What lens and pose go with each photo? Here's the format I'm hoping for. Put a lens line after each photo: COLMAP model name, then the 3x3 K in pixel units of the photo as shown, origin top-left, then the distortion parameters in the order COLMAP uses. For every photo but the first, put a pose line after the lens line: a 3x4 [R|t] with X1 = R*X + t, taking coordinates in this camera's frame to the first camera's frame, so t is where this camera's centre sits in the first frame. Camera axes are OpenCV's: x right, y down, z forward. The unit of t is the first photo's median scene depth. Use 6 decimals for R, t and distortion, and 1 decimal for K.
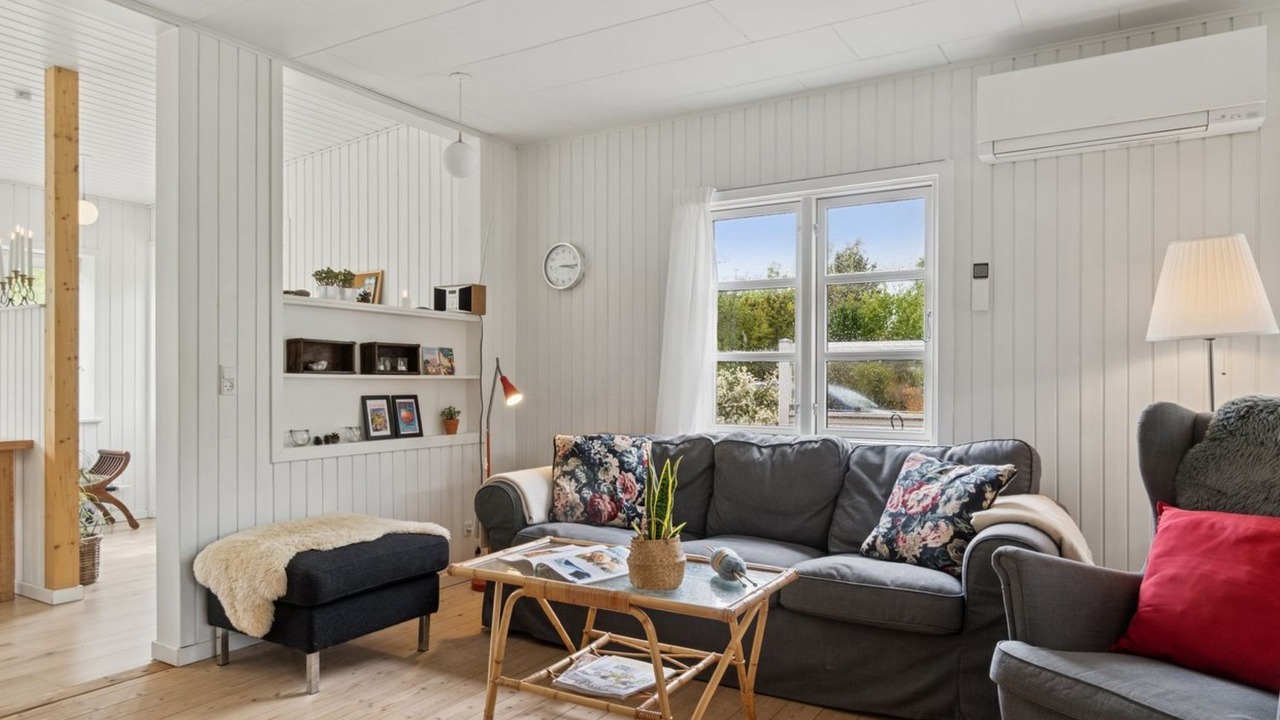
lens RADIAL K [[814.5, 0, 638.0], [0, 814.5, 376.6], [0, 0, 1]] dist [0.003583, 0.002226]
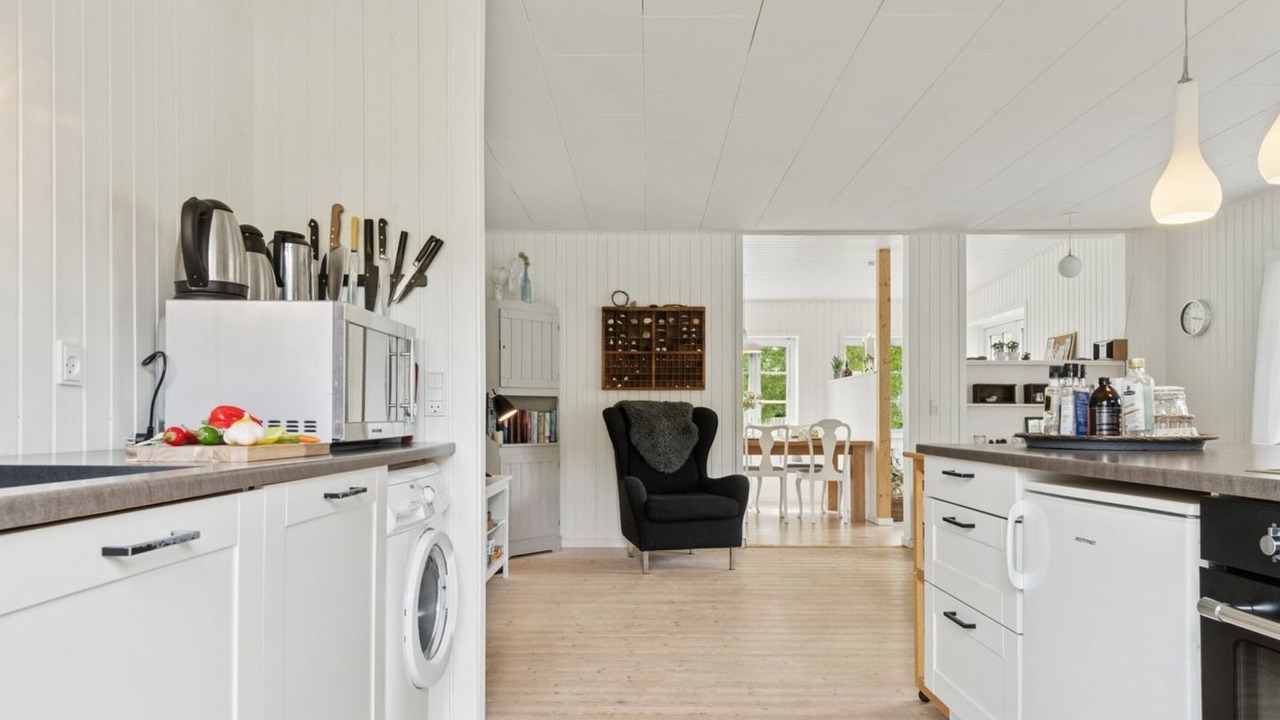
lens RADIAL K [[793.8, 0, 642.3], [0, 793.8, 419.2], [0, 0, 1]] dist [0.002867, 0.000313]
pose [[0.515820, -0.004032, -0.856687, 0.564682], [0.005445, 0.999984, -0.001428, 0.023259], [0.856680, -0.003928, 0.515834, -0.425467]]
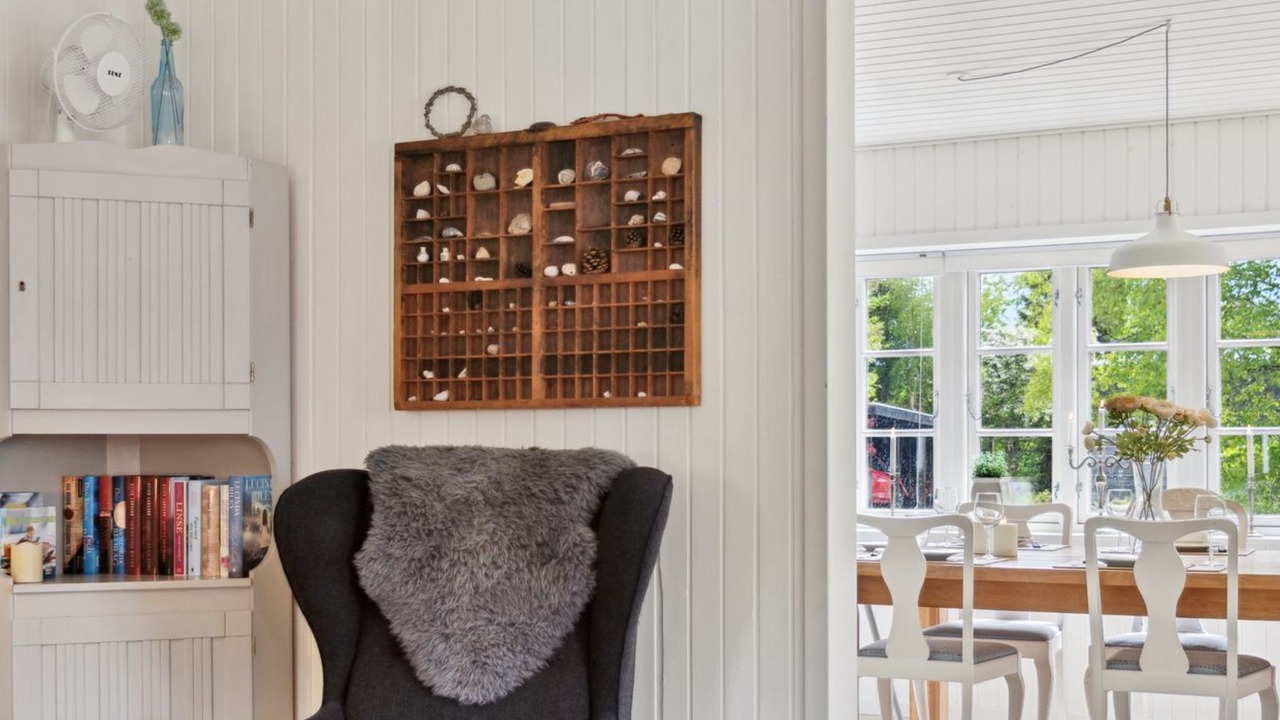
lens RADIAL K [[1684.5, 0, 639.7], [0, 1684.5, 464.7], [0, 0, 1]] dist [-0.013021, -0.011037]
pose [[0.074587, -0.002560, -0.997211, 0.258433], [0.007219, 0.999972, -0.002027, 0.001542], [0.997188, -0.007048, 0.074603, 0.301726]]
